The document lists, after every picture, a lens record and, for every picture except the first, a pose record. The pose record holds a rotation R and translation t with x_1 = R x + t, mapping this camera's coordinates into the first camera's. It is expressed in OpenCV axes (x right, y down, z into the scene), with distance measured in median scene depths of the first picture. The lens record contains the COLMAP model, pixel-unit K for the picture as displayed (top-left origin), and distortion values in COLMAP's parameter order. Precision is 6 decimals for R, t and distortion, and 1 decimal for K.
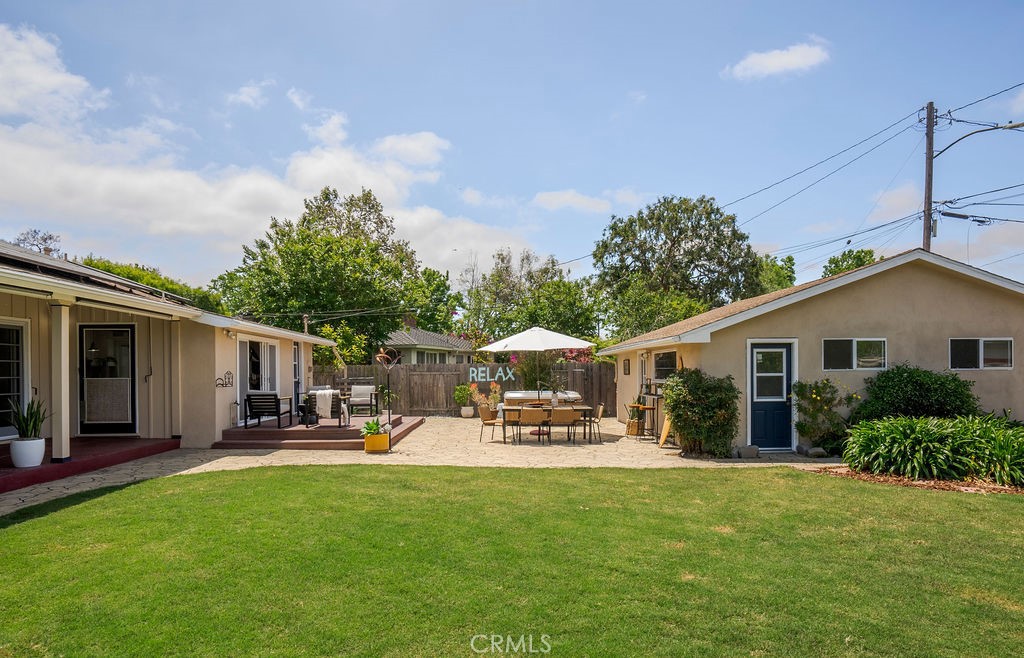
lens RADIAL K [[584.9, 0, 515.5], [0, 584.9, 377.9], [0, 0, 1]] dist [-0.022792, 0.008737]
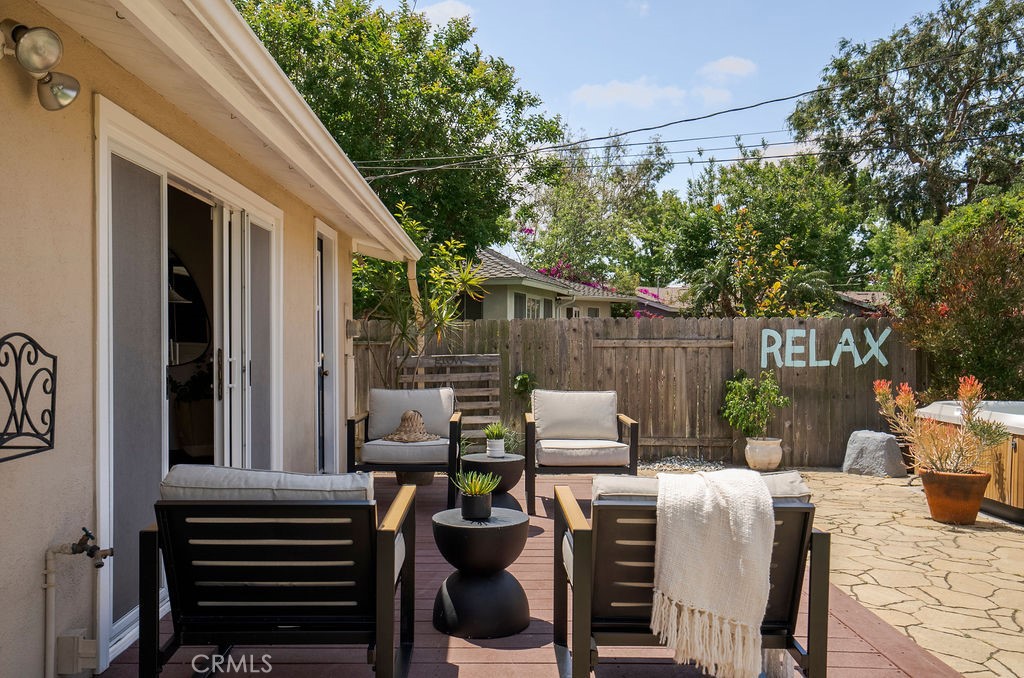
lens RADIAL K [[854.7, 0, 512.6], [0, 854.7, 341.8], [0, 0, 1]] dist [0.044401, 0.016380]
pose [[0.999579, 0.011586, -0.026618, -0.223412], [-0.011707, 0.999922, -0.004363, -0.005843], [0.026565, 0.004673, 0.999636, 0.477479]]
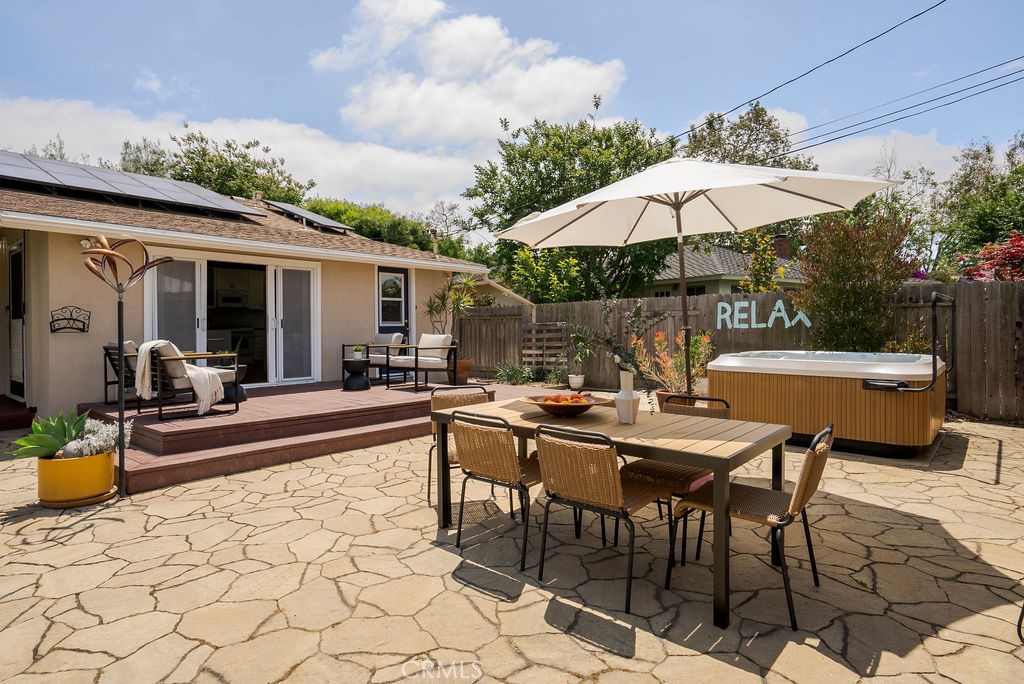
lens RADIAL K [[579.5, 0, 518.7], [0, 579.5, 323.8], [0, 0, 1]] dist [-0.001831, -0.001246]
pose [[0.742011, -0.001051, -0.670386, 0.140470], [-0.003229, 0.999982, -0.005142, 0.004872], [0.670379, 0.005980, 0.741994, 0.508964]]
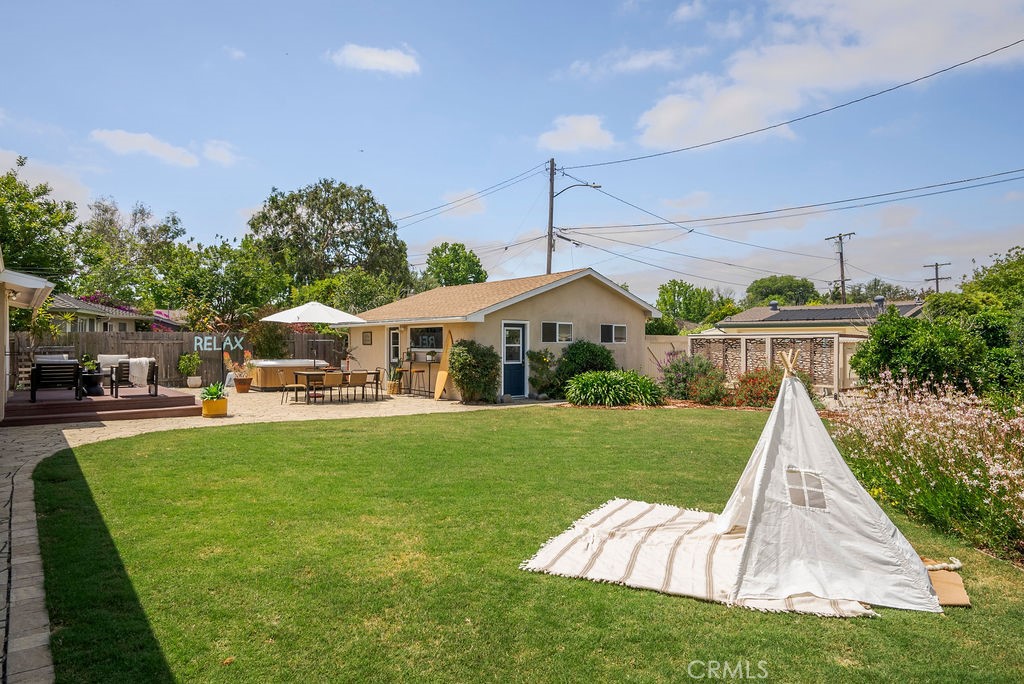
lens RADIAL K [[580.6, 0, 491.9], [0, 580.6, 340.8], [0, 0, 1]] dist [-0.002891, 0.013626]
pose [[0.807572, 0.011807, 0.589651, -0.255392], [-0.003296, 0.999874, -0.015507, 0.003079], [-0.589760, 0.010579, 0.807509, -0.078932]]
